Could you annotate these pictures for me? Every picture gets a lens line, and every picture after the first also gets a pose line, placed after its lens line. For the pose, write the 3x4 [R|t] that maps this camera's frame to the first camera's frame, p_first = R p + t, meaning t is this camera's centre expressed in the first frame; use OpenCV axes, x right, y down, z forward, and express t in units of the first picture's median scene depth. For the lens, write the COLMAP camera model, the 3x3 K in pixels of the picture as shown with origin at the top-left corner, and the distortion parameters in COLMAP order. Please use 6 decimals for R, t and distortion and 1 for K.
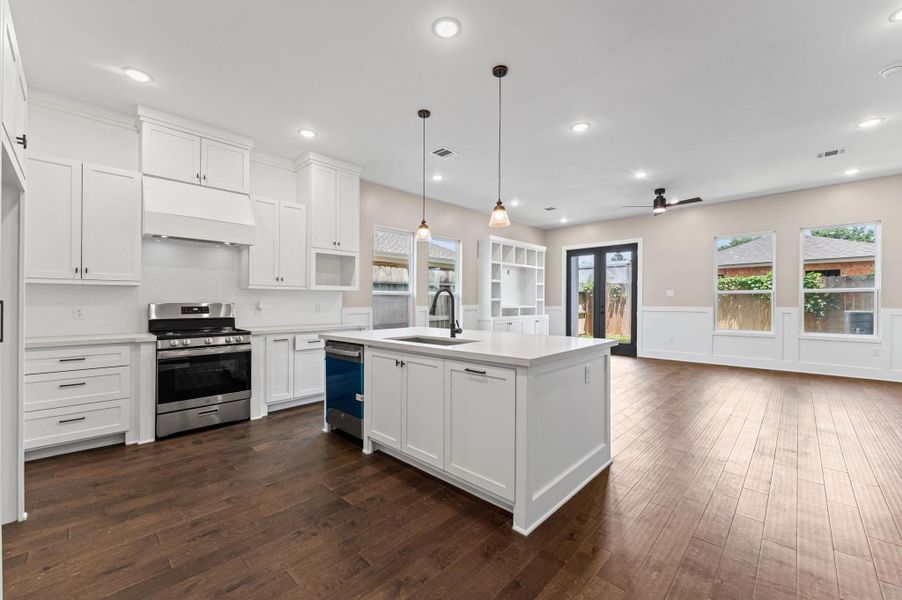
lens RADIAL K [[362.0, 0, 449.1], [0, 362.0, 298.1], [0, 0, 1]] dist [-0.003115, 0.000309]
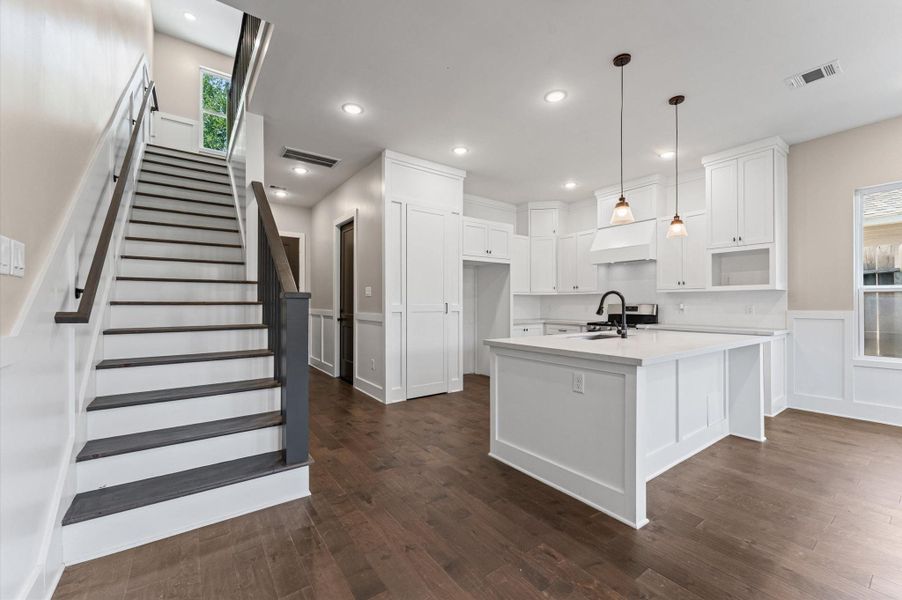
lens RADIAL K [[362.0, 0, 450.7], [0, 362.0, 296.0], [0, 0, 1]] dist [-0.003115, 0.000309]
pose [[-0.184594, -0.018314, -0.982644, 0.817093], [0.011506, 0.999718, -0.020794, 0.003398], [0.982748, -0.015145, -0.184331, 0.522361]]
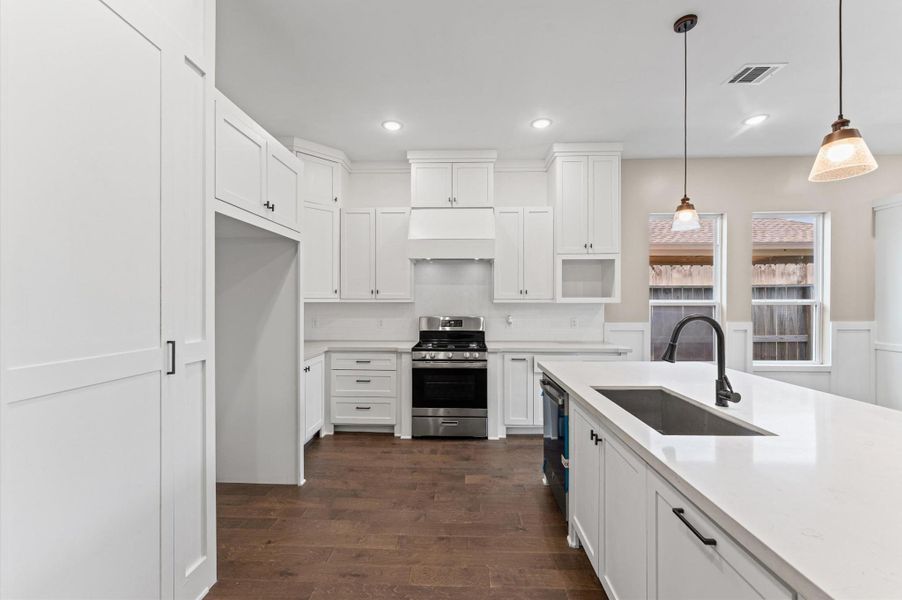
lens RADIAL K [[362.0, 0, 453.2], [0, 362.0, 299.1], [0, 0, 1]] dist [-0.003115, 0.000309]
pose [[0.672010, -0.003354, -0.740534, 0.101928], [0.007281, 0.999971, 0.002078, -0.039500], [0.740506, -0.006788, 0.672015, 0.253973]]
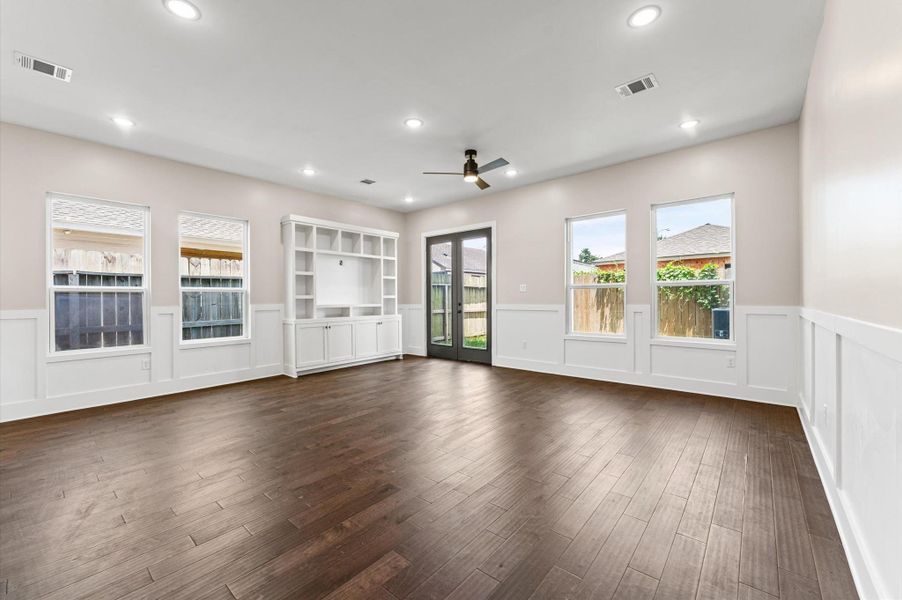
lens RADIAL K [[362.0, 0, 455.5], [0, 362.0, 297.7], [0, 0, 1]] dist [-0.003115, 0.000309]
pose [[0.997564, -0.006710, 0.069427, 0.722704], [0.006138, 0.999945, 0.008458, 0.000862], [-0.069479, -0.008012, 0.997551, 0.351064]]
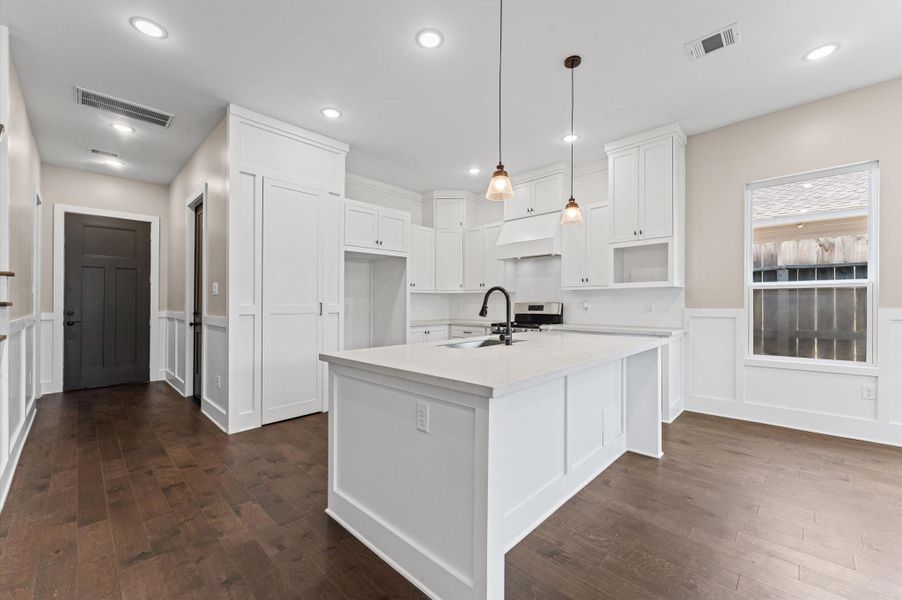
lens RADIAL K [[362.0, 0, 448.5], [0, 362.0, 300.0], [0, 0, 1]] dist [-0.003115, 0.000309]
pose [[-0.009877, -0.006039, -0.999933, 0.620445], [0.016613, 0.999843, -0.006203, 0.005831], [0.999813, -0.016673, -0.009775, 0.641724]]
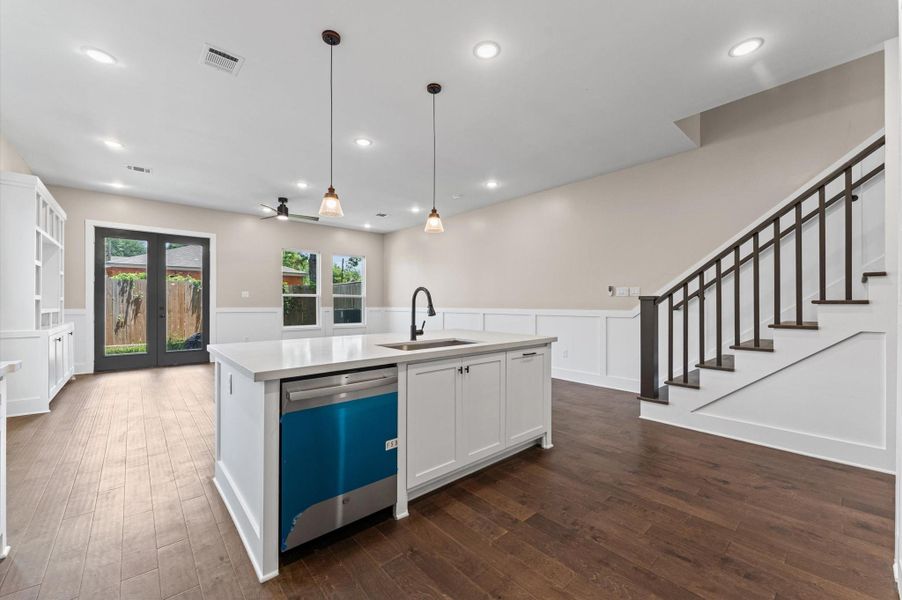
lens RADIAL K [[362.0, 0, 449.8], [0, 362.0, 300.7], [0, 0, 1]] dist [-0.003115, 0.000309]
pose [[0.070278, 0.011697, 0.997459, -0.659764], [-0.014042, 0.999844, -0.010736, 0.011656], [-0.997429, -0.013252, 0.070431, 0.616822]]
